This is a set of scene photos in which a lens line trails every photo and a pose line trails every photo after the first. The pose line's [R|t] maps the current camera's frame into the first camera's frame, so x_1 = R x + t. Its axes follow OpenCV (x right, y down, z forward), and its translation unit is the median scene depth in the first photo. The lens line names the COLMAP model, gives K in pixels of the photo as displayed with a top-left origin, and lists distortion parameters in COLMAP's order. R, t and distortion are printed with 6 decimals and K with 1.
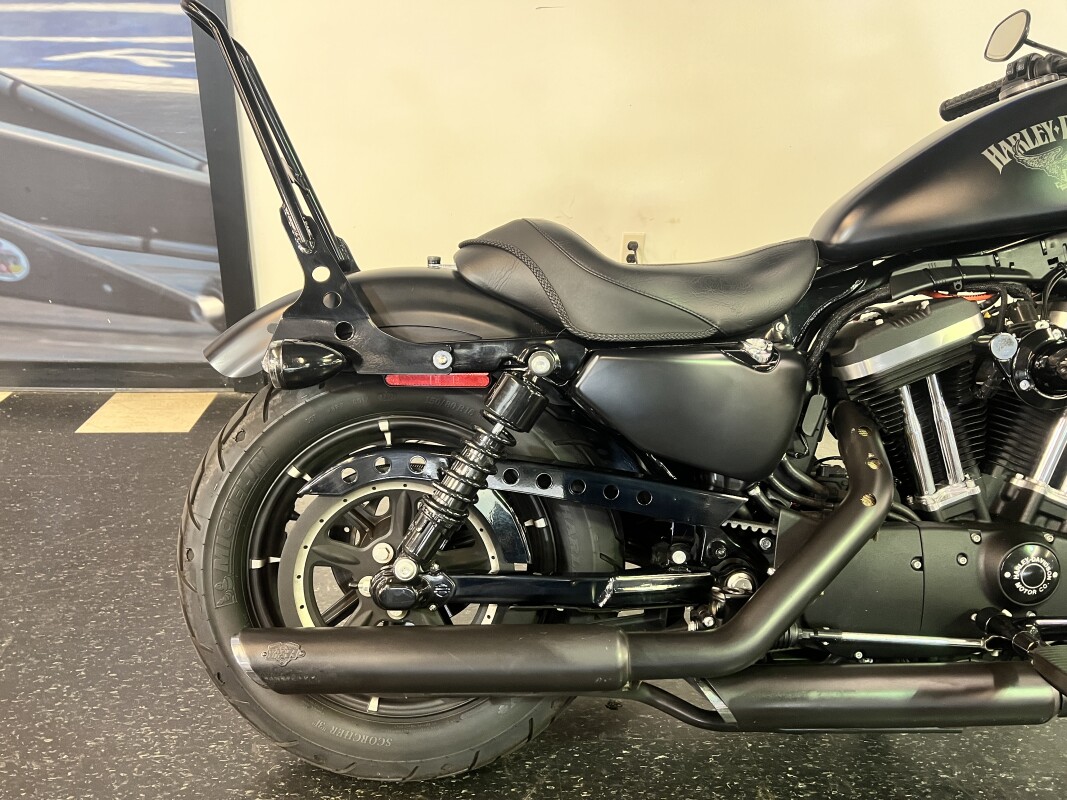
lens RADIAL K [[808.6, 0, 536.9], [0, 808.6, 405.5], [0, 0, 1]] dist [0.062905, -0.059539]
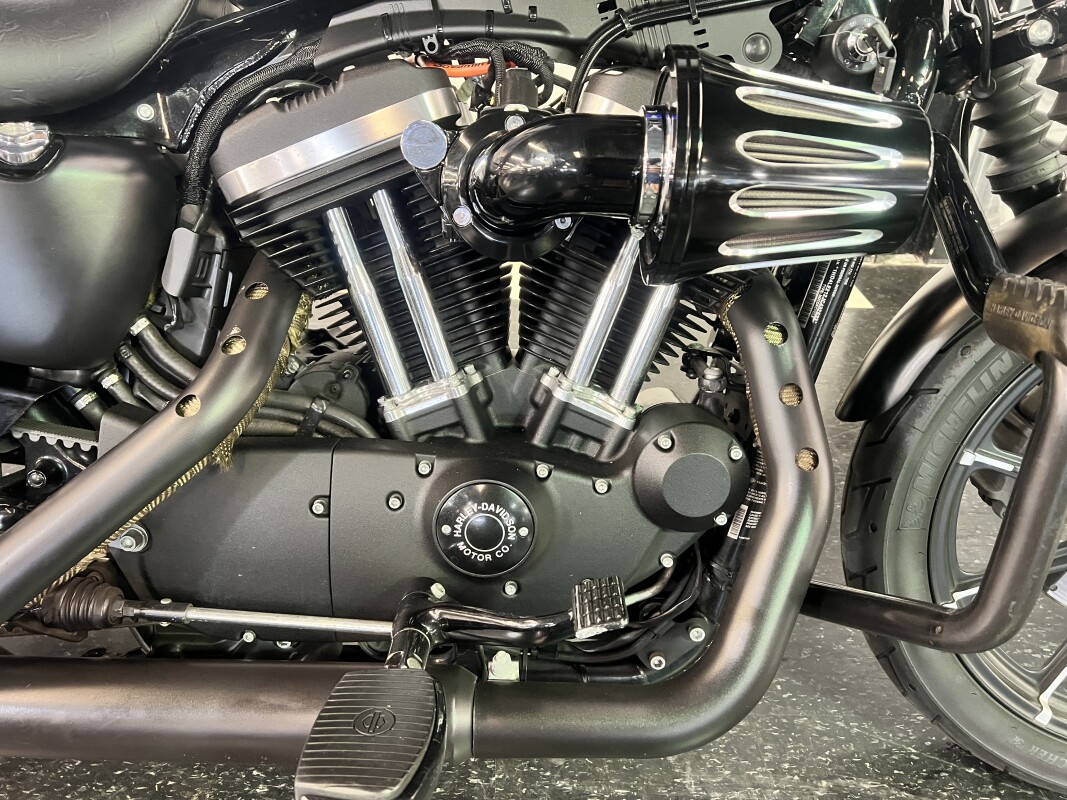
lens RADIAL K [[808.6, 0, 536.9], [0, 808.6, 405.5], [0, 0, 1]] dist [0.062905, -0.059539]
pose [[0.998377, 0.035459, -0.044566, 0.634182], [-0.027758, 0.986255, 0.162883, 0.010859], [0.049729, -0.161382, 0.985638, 0.392083]]
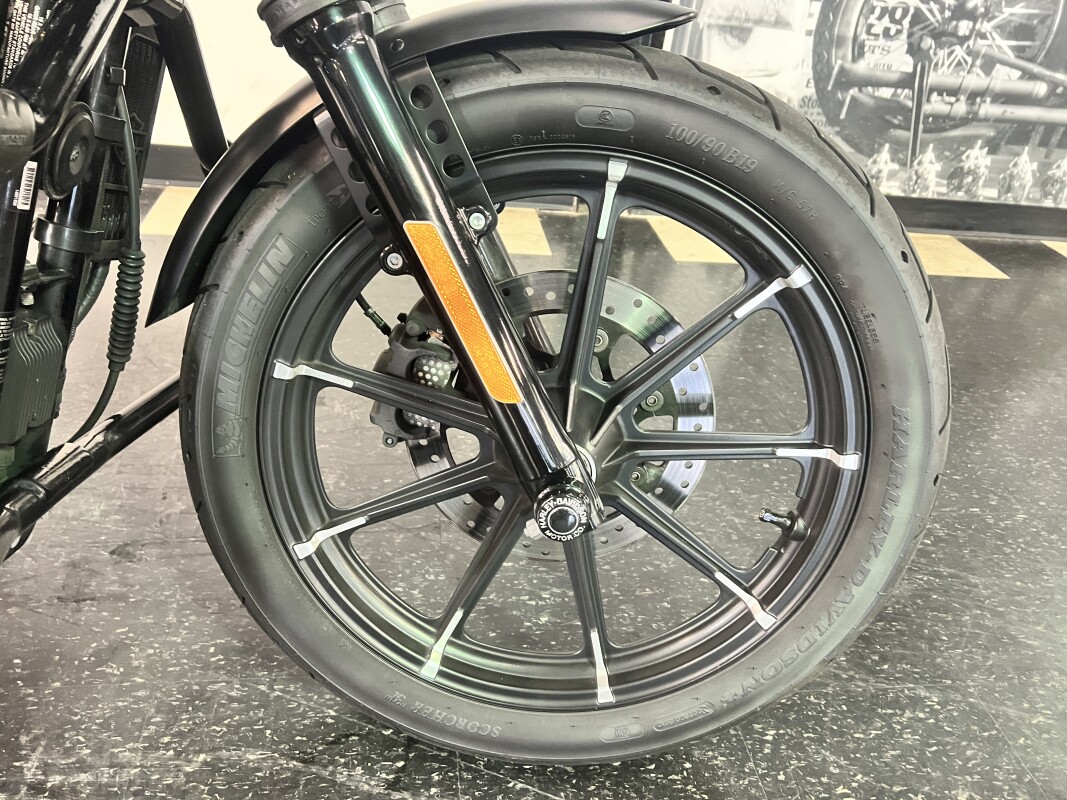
lens RADIAL K [[800.1, 0, 533.5], [0, 800.1, 400.0], [0, 0, 1]] dist [-0.000354, 0.000013]
pose [[0.996481, 0.032813, 0.077124, 1.112410], [-0.046358, 0.982389, 0.181007, 0.067473], [-0.069826, -0.183945, 0.980453, 0.511901]]
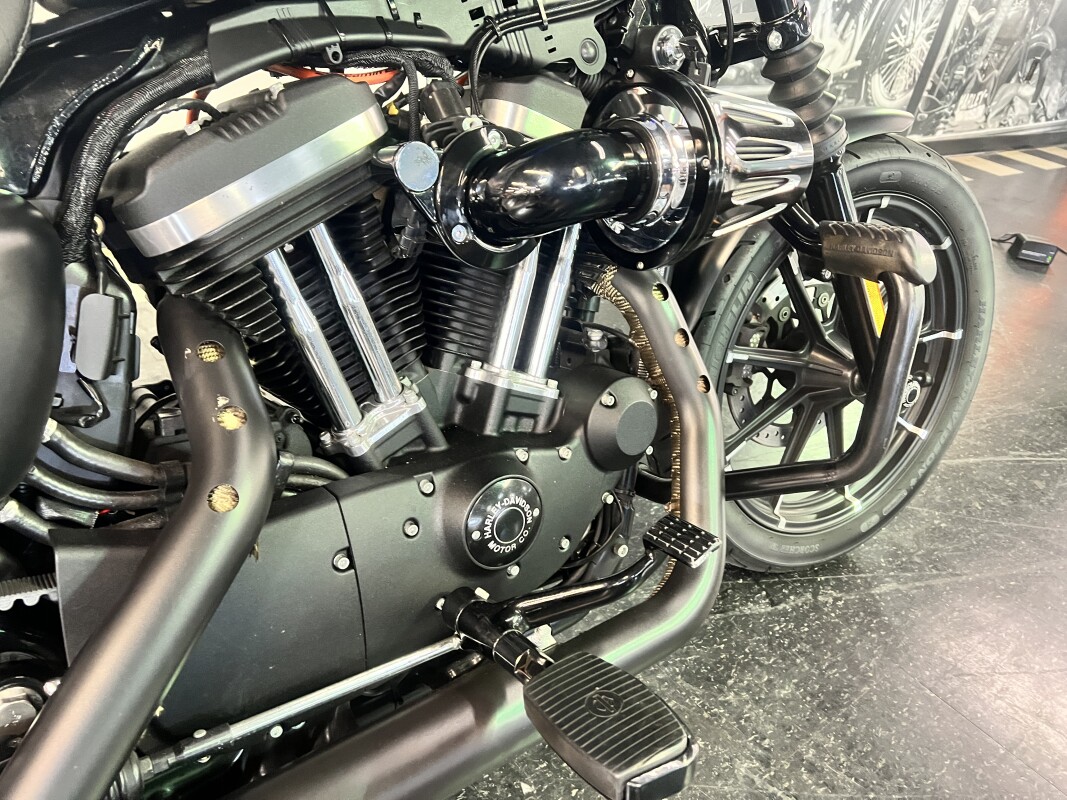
lens RADIAL K [[808.6, 0, 536.9], [0, 808.6, 405.5], [0, 0, 1]] dist [0.062905, -0.059539]
pose [[0.823870, -0.224442, 0.520446, 0.290799], [0.108575, 0.963744, 0.243739, -0.038732], [-0.556282, -0.144302, 0.818369, 0.446928]]
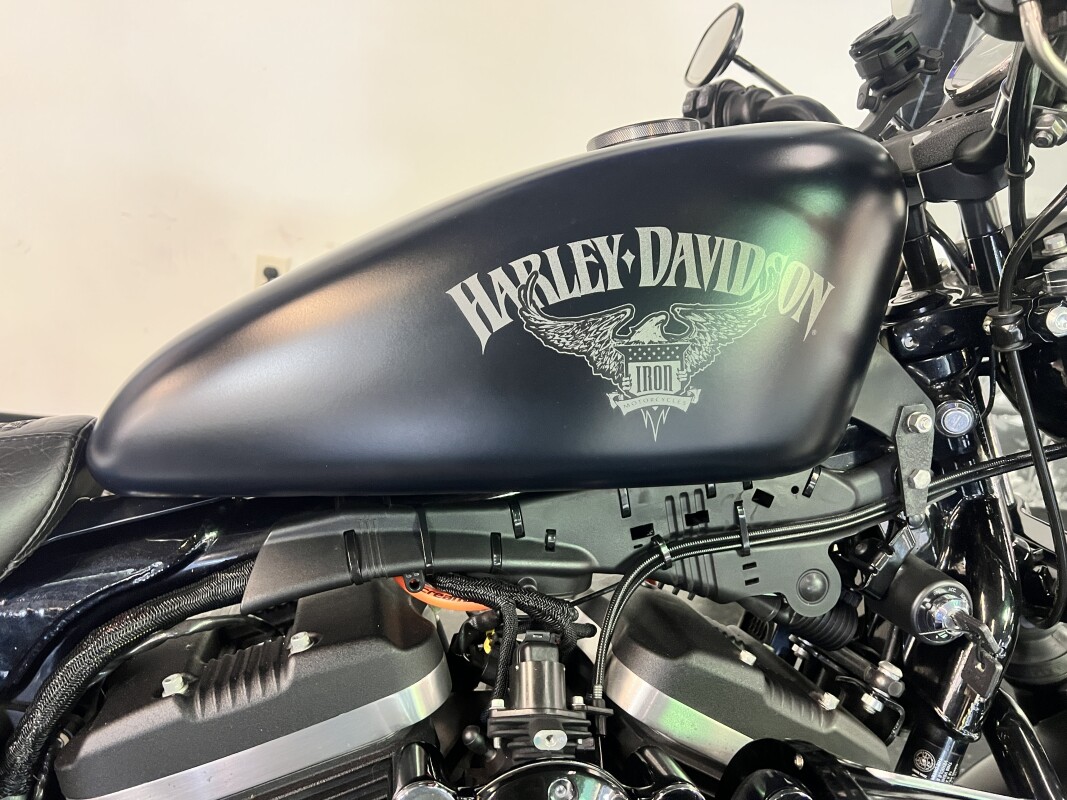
lens RADIAL K [[808.6, 0, 536.9], [0, 808.6, 405.5], [0, 0, 1]] dist [0.062905, -0.059539]
pose [[0.978664, 0.098211, 0.180478, 0.498458], [-0.102110, 0.994695, 0.012423, -0.252269], [-0.178300, -0.030587, 0.983501, 0.588486]]
